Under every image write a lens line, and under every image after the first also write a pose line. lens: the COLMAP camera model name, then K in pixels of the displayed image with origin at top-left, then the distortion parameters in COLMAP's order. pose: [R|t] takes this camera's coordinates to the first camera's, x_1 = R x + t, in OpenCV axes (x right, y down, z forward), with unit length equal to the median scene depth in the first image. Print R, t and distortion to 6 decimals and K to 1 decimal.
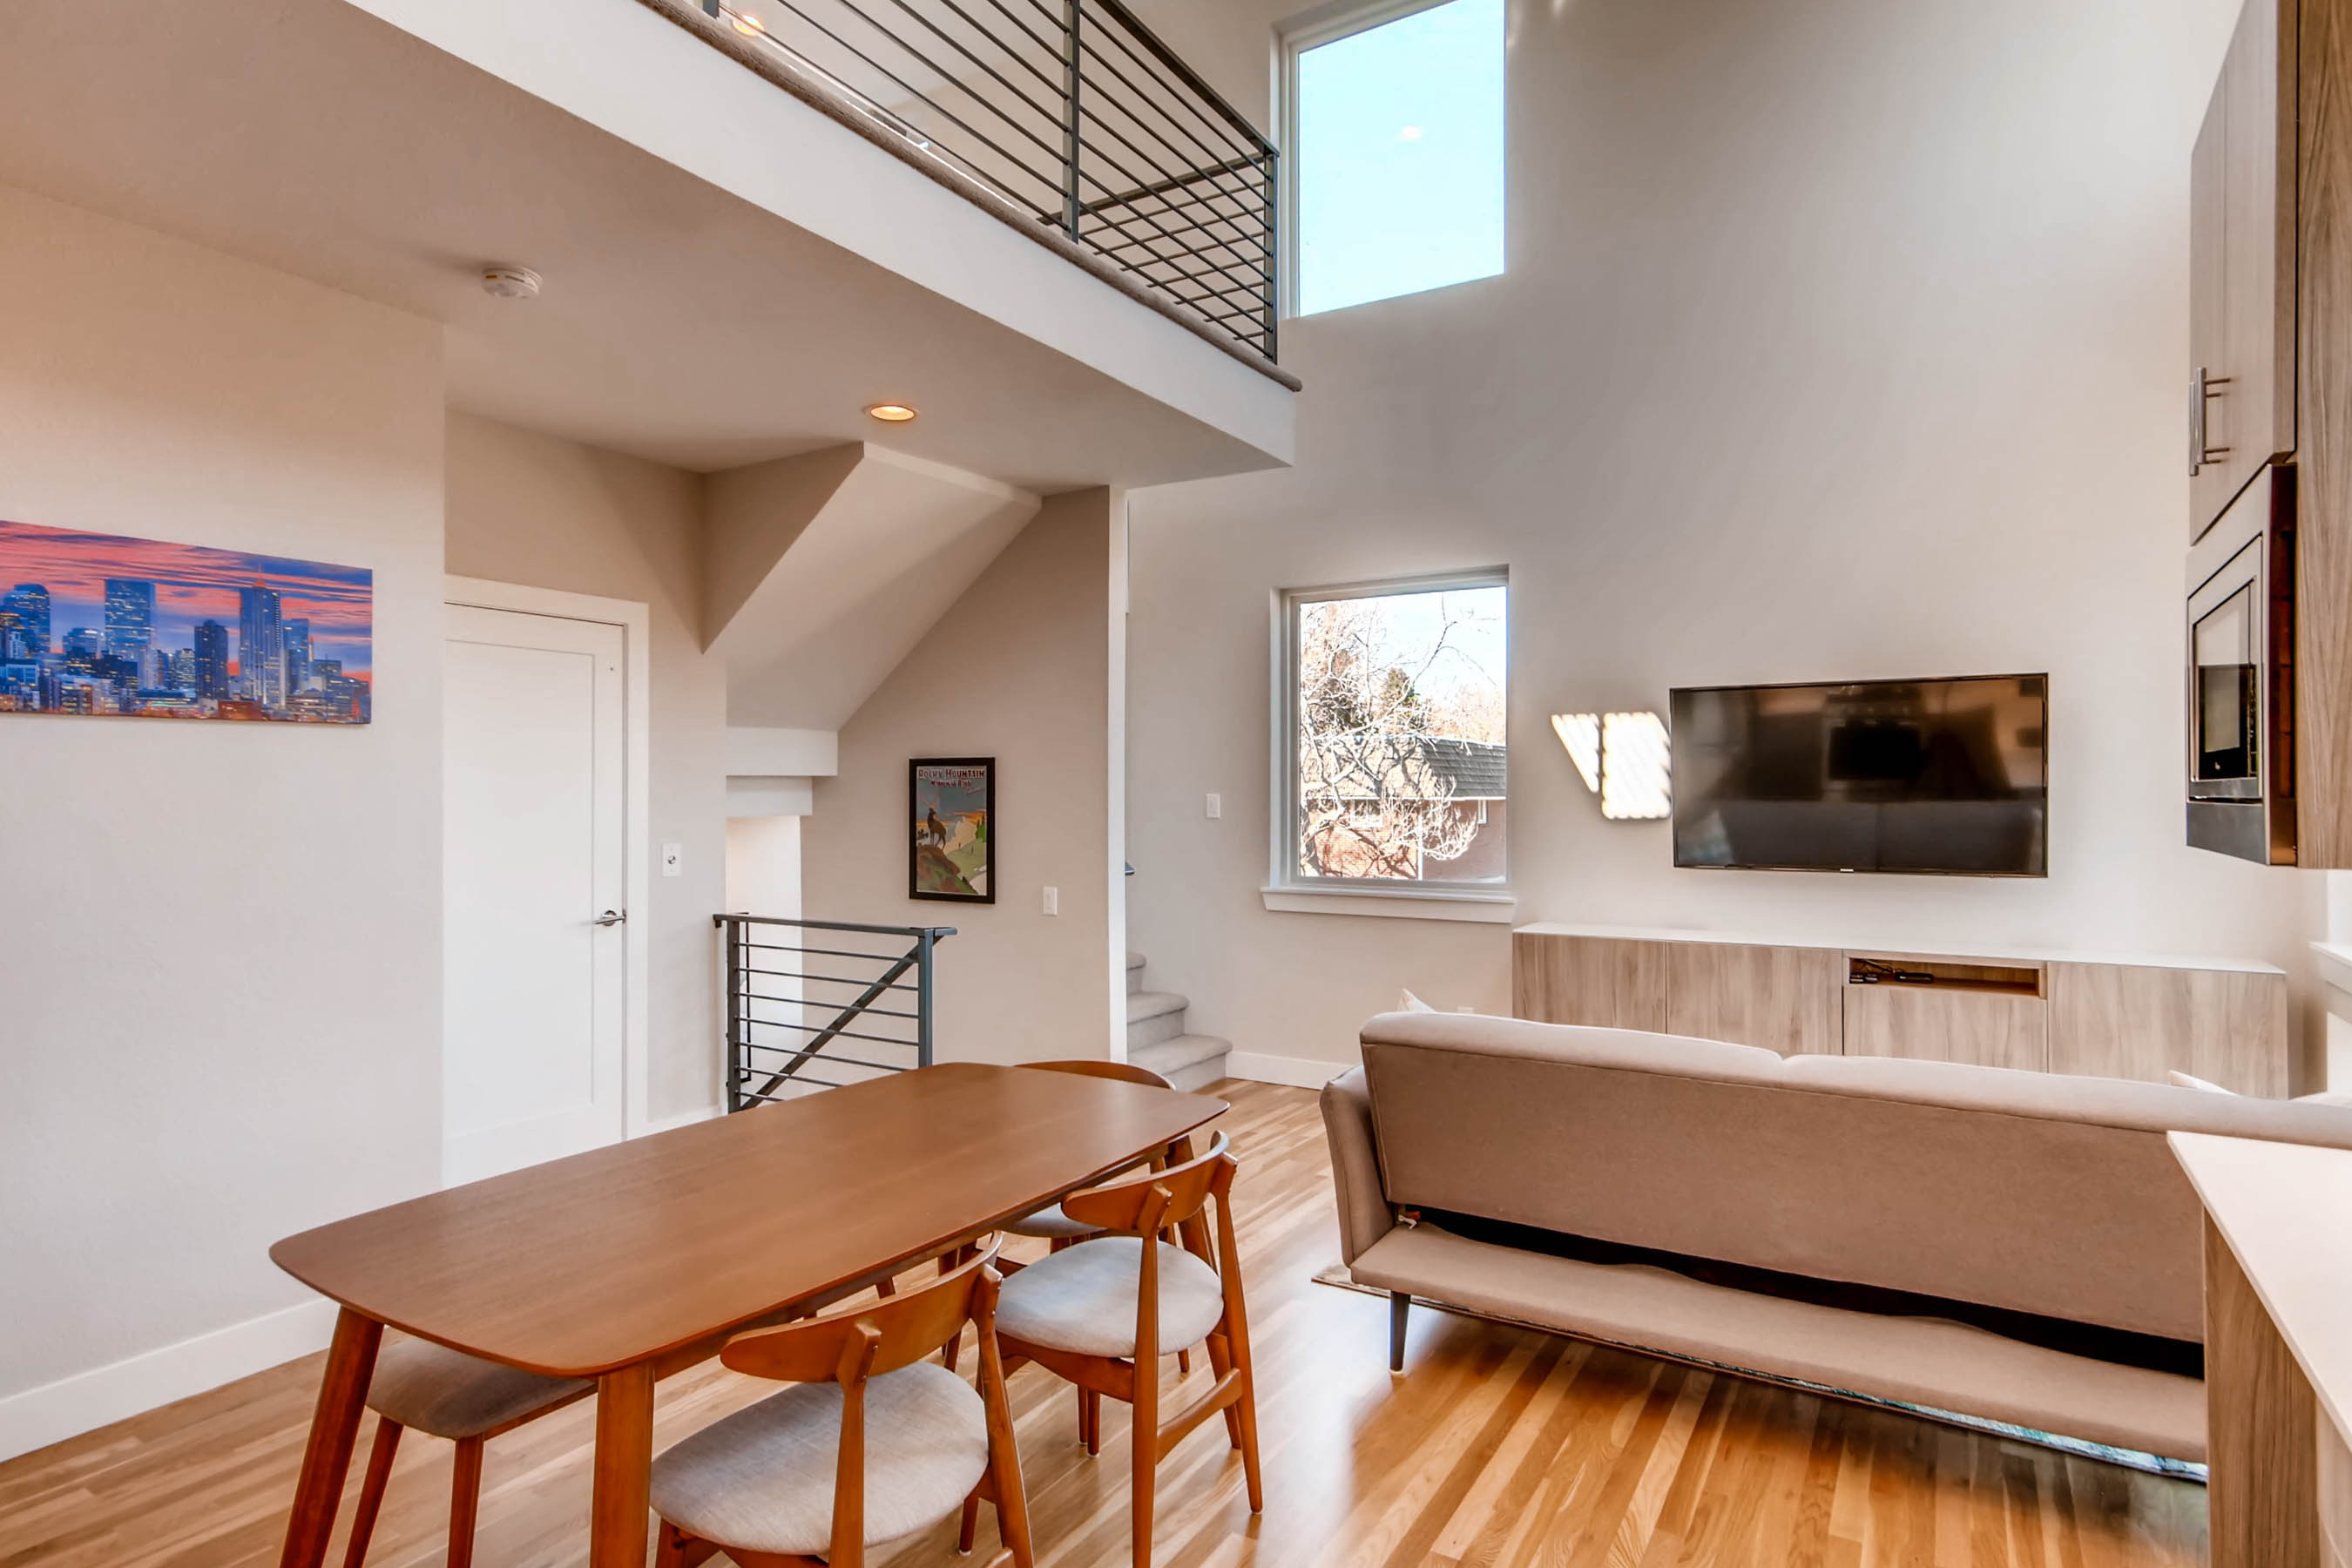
lens RADIAL K [[1260.3, 0, 1172.7], [0, 1260.3, 791.3], [0, 0, 1]] dist [0.004463, 0.007852]
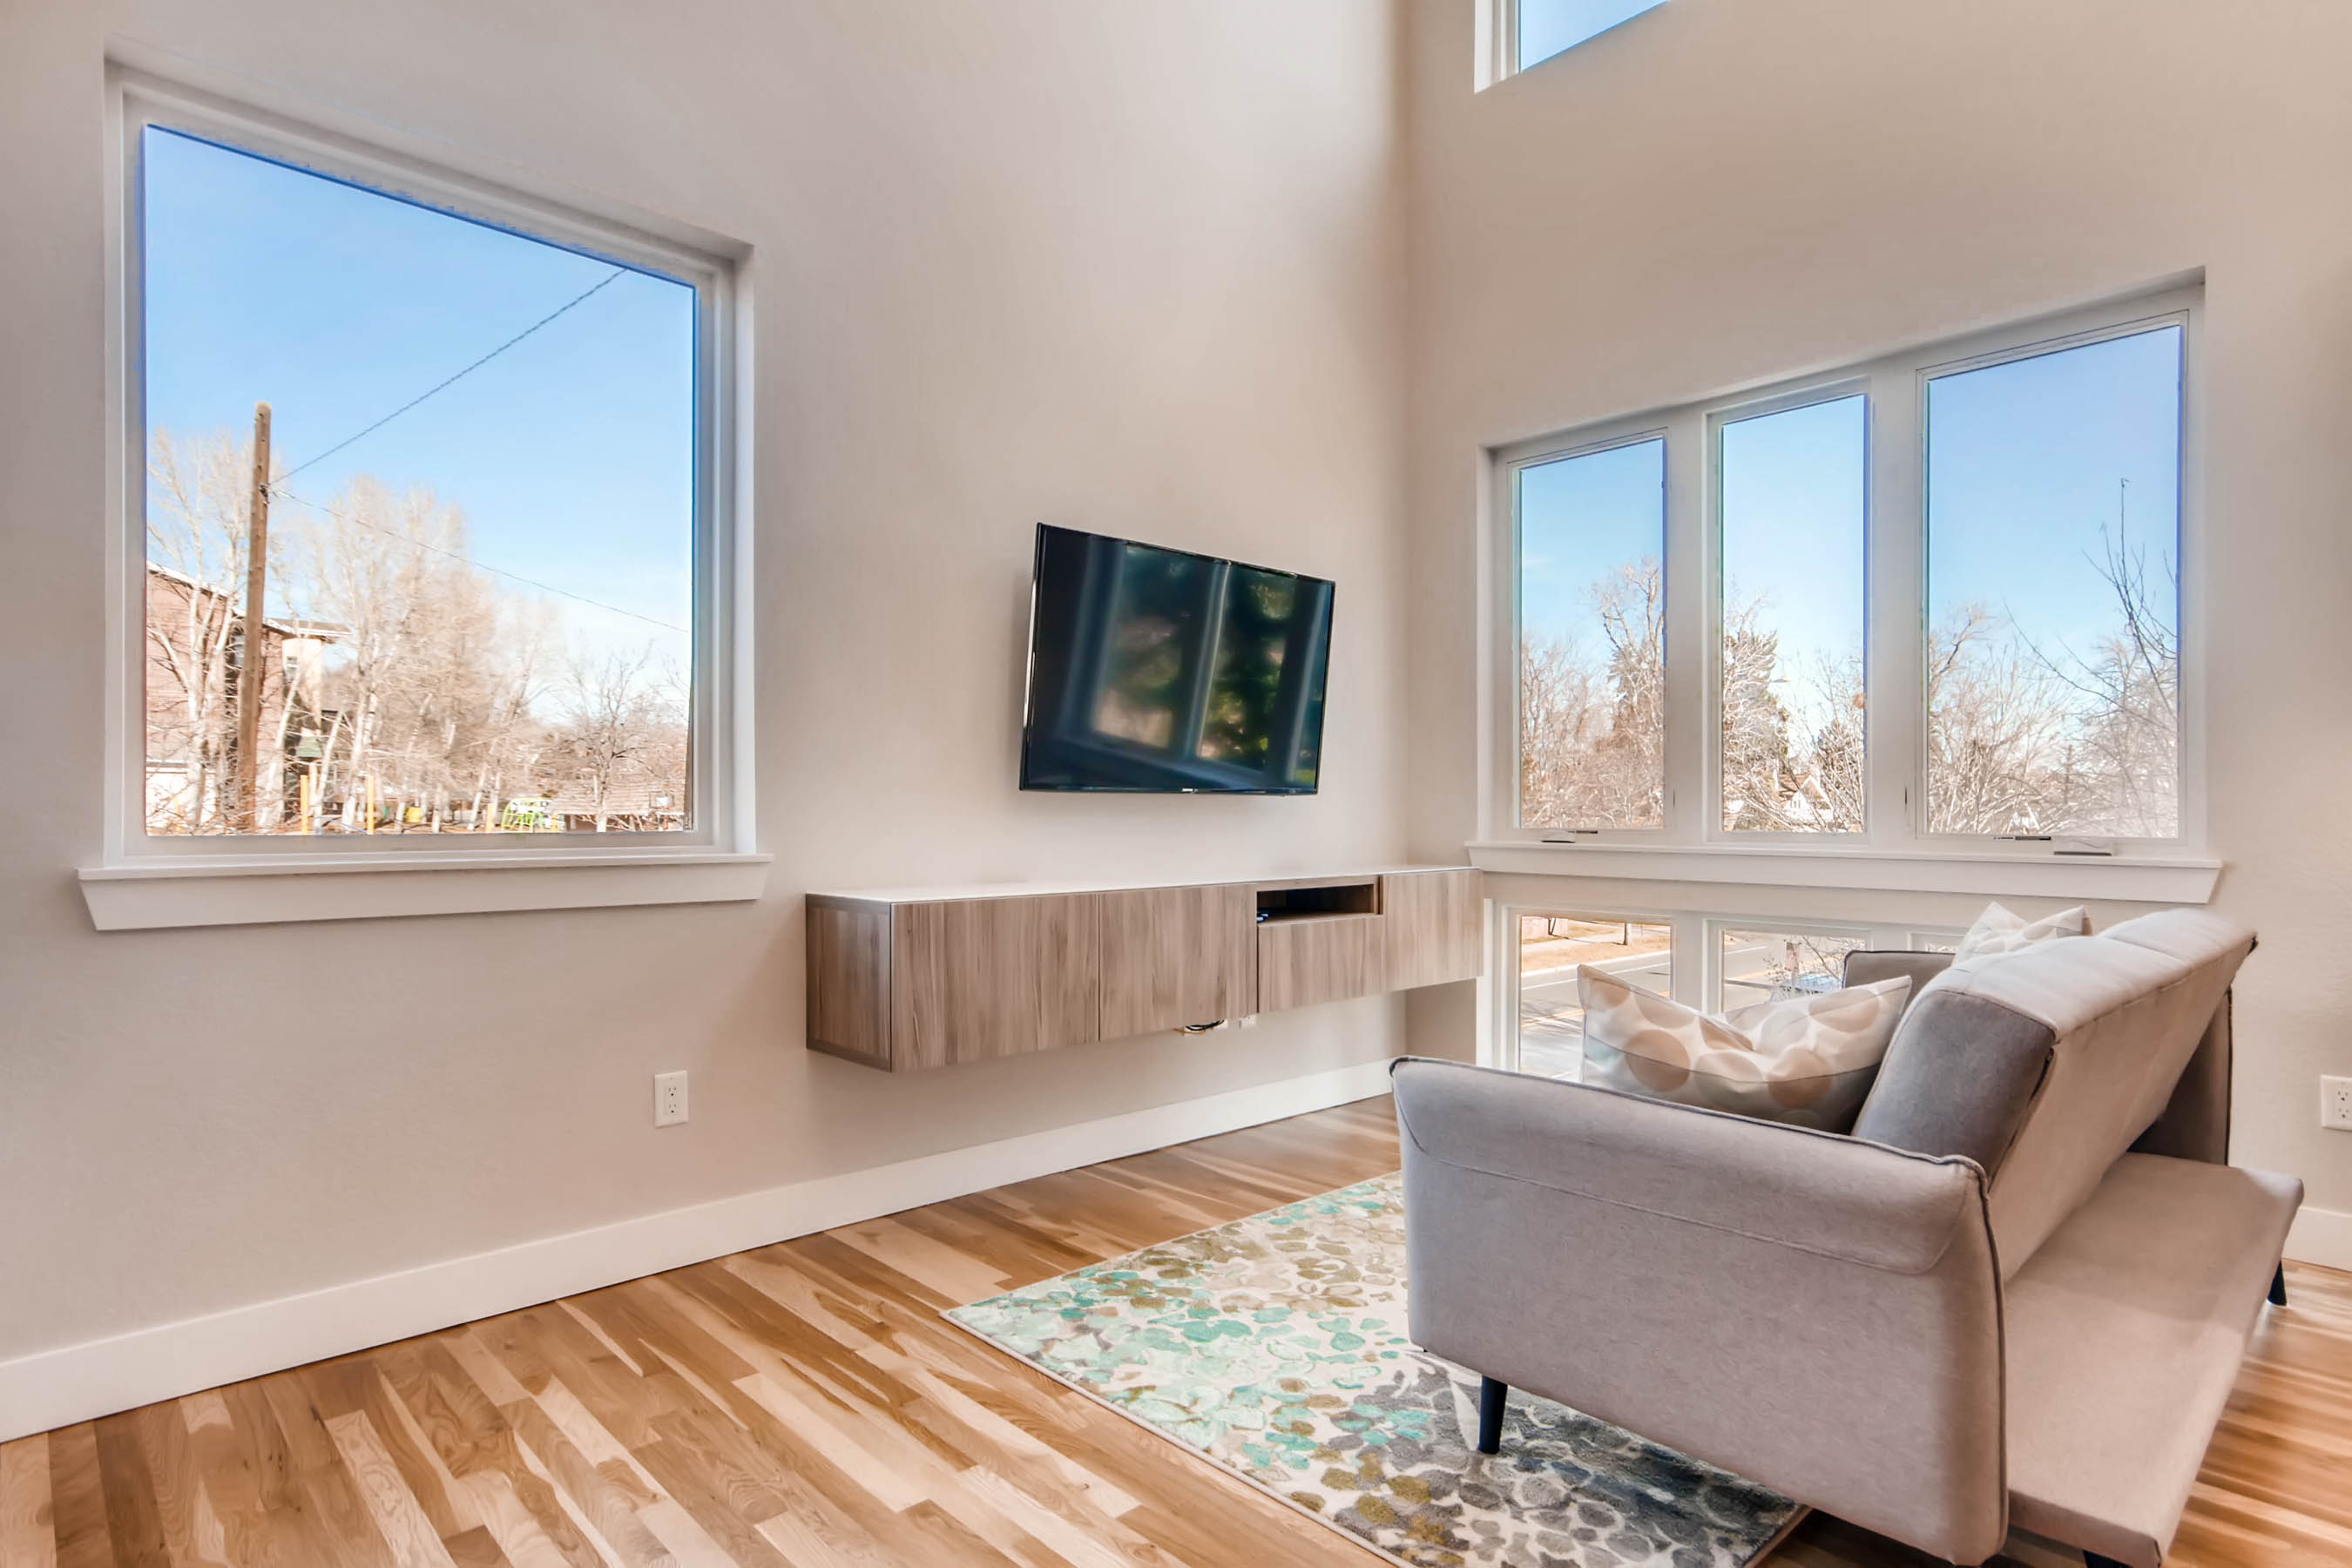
lens RADIAL K [[1260.3, 0, 1184.4], [0, 1260.3, 805.9], [0, 0, 1]] dist [0.004463, 0.007852]
pose [[0.258934, 0.004506, 0.965884, -0.256606], [-0.007740, 0.999967, -0.002590, 0.077360], [-0.965864, -0.006806, 0.258960, 0.816553]]
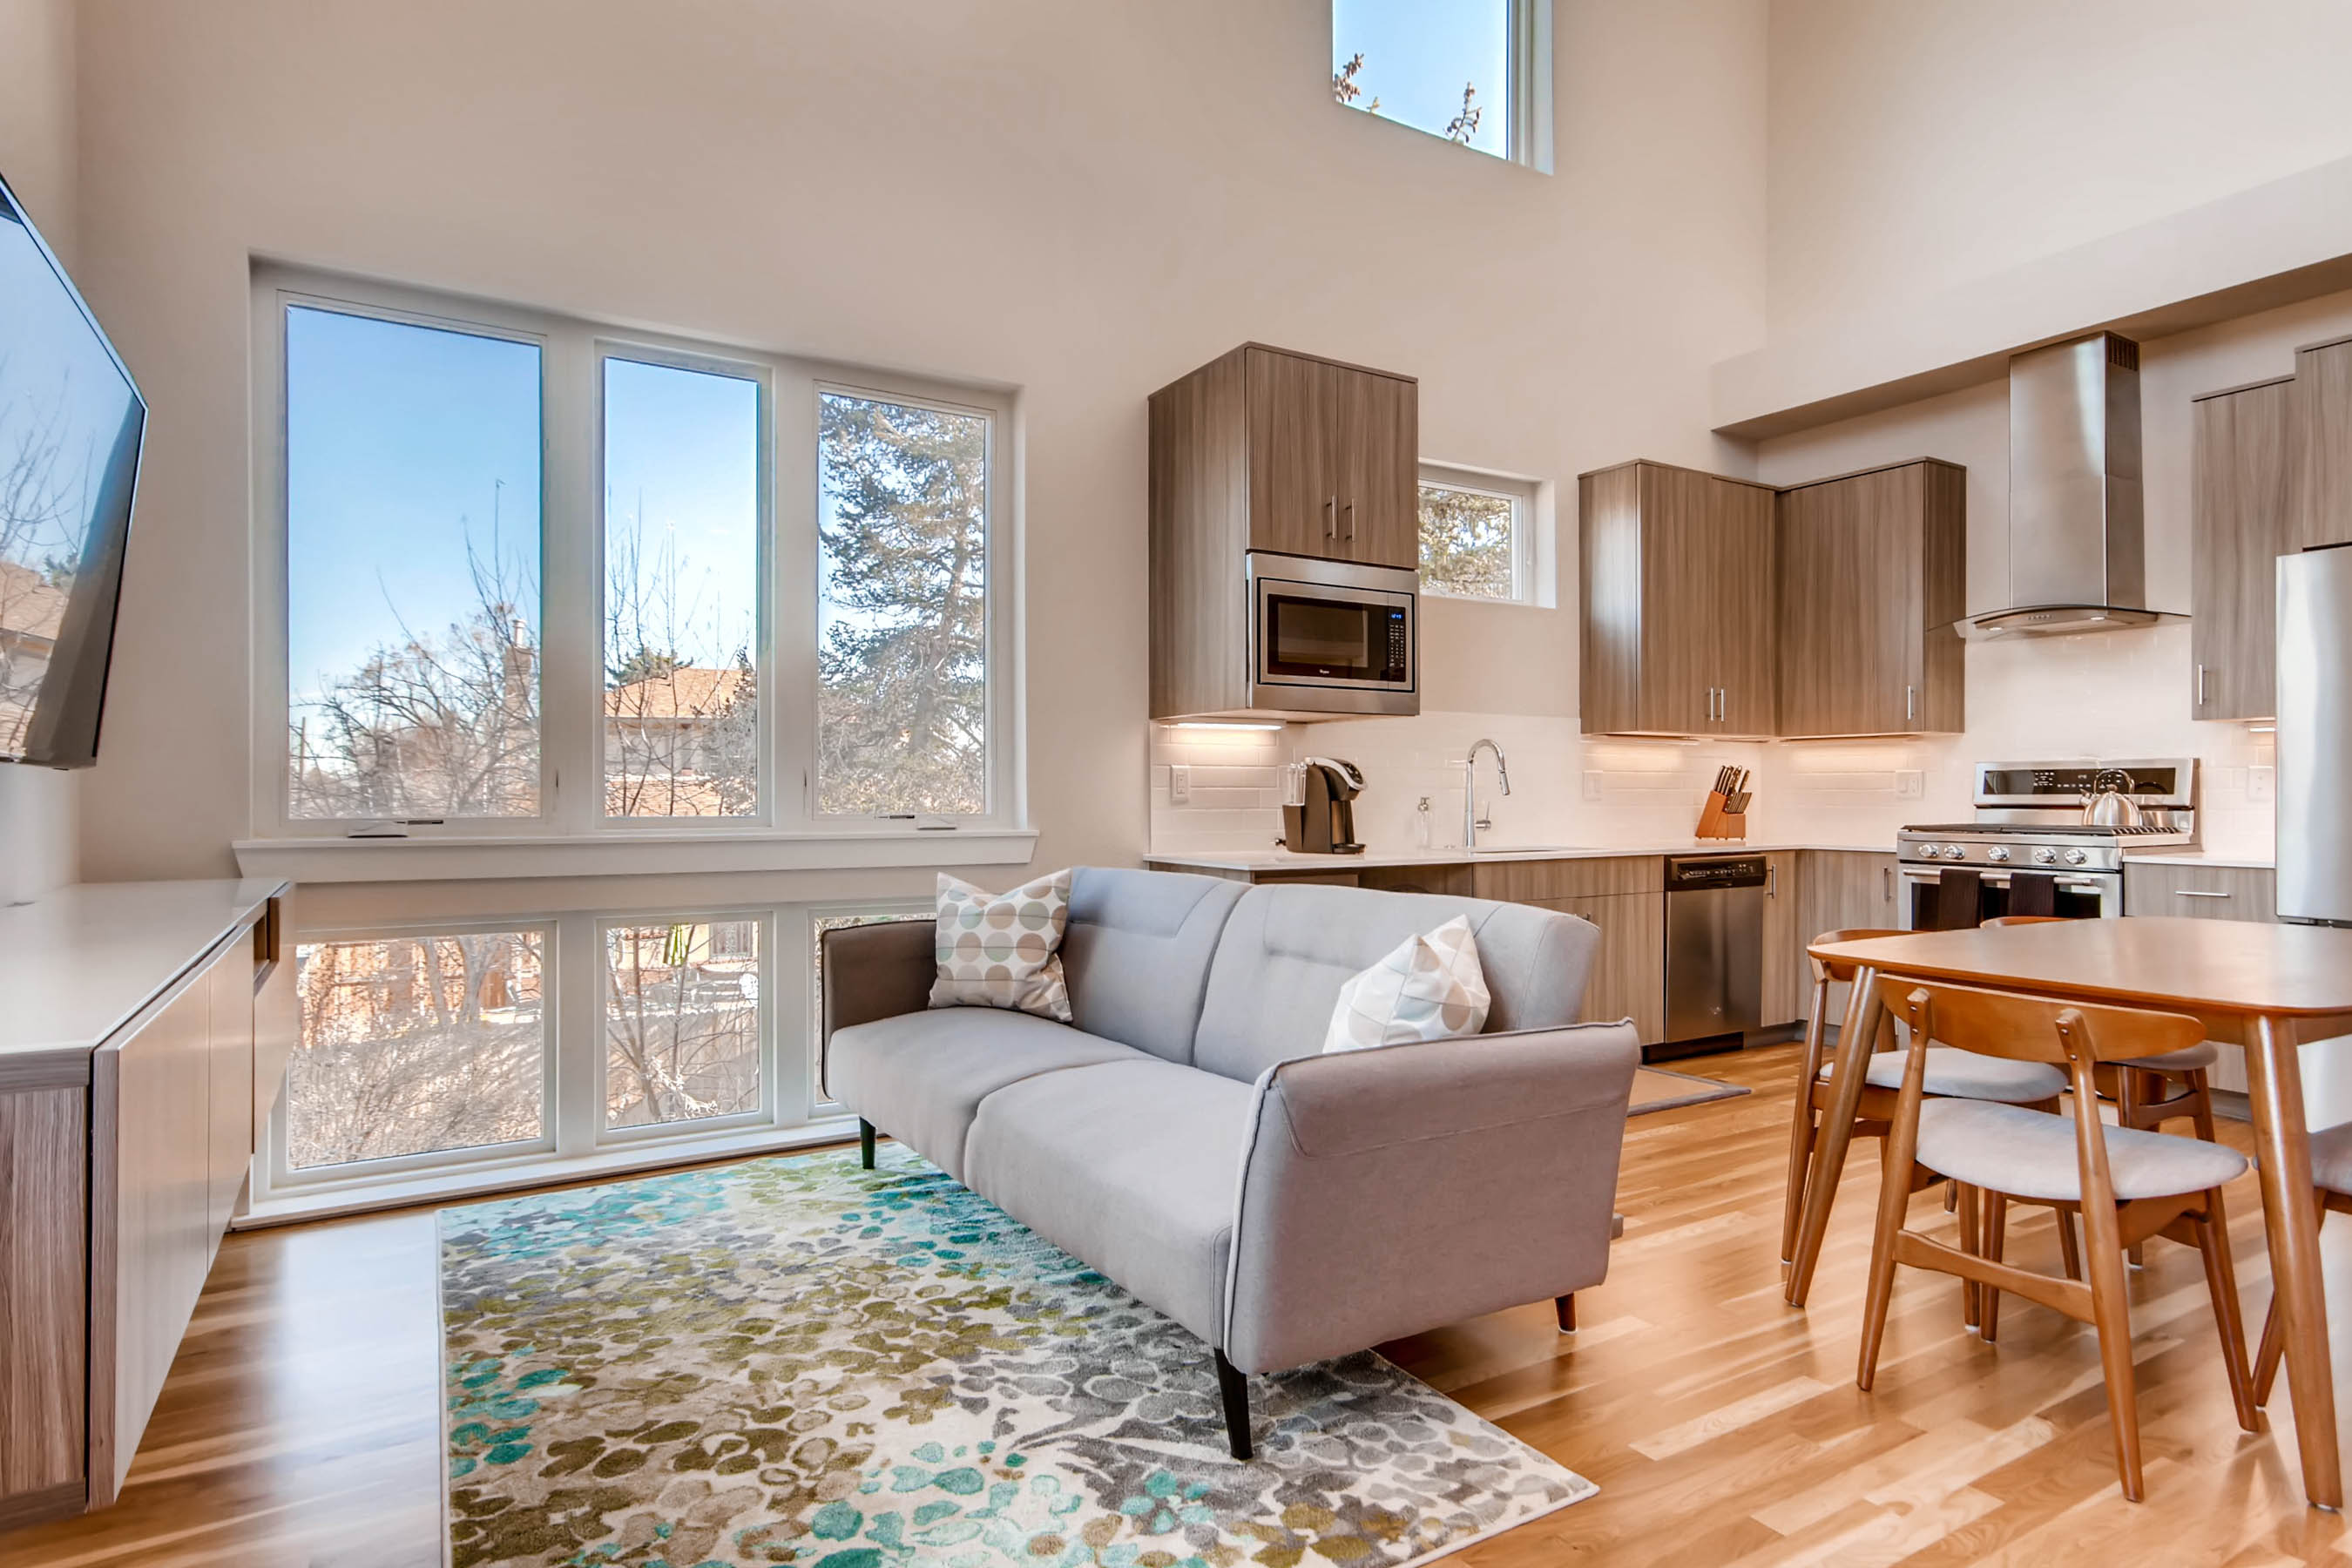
lens RADIAL K [[1260.3, 0, 1196.0], [0, 1260.3, 791.4], [0, 0, 1]] dist [0.004463, 0.007852]
pose [[-0.885292, -0.000298, 0.465036, 0.012550], [-0.003217, 0.999980, -0.005483, 0.077316], [-0.465025, -0.006350, -0.885275, 1.214608]]
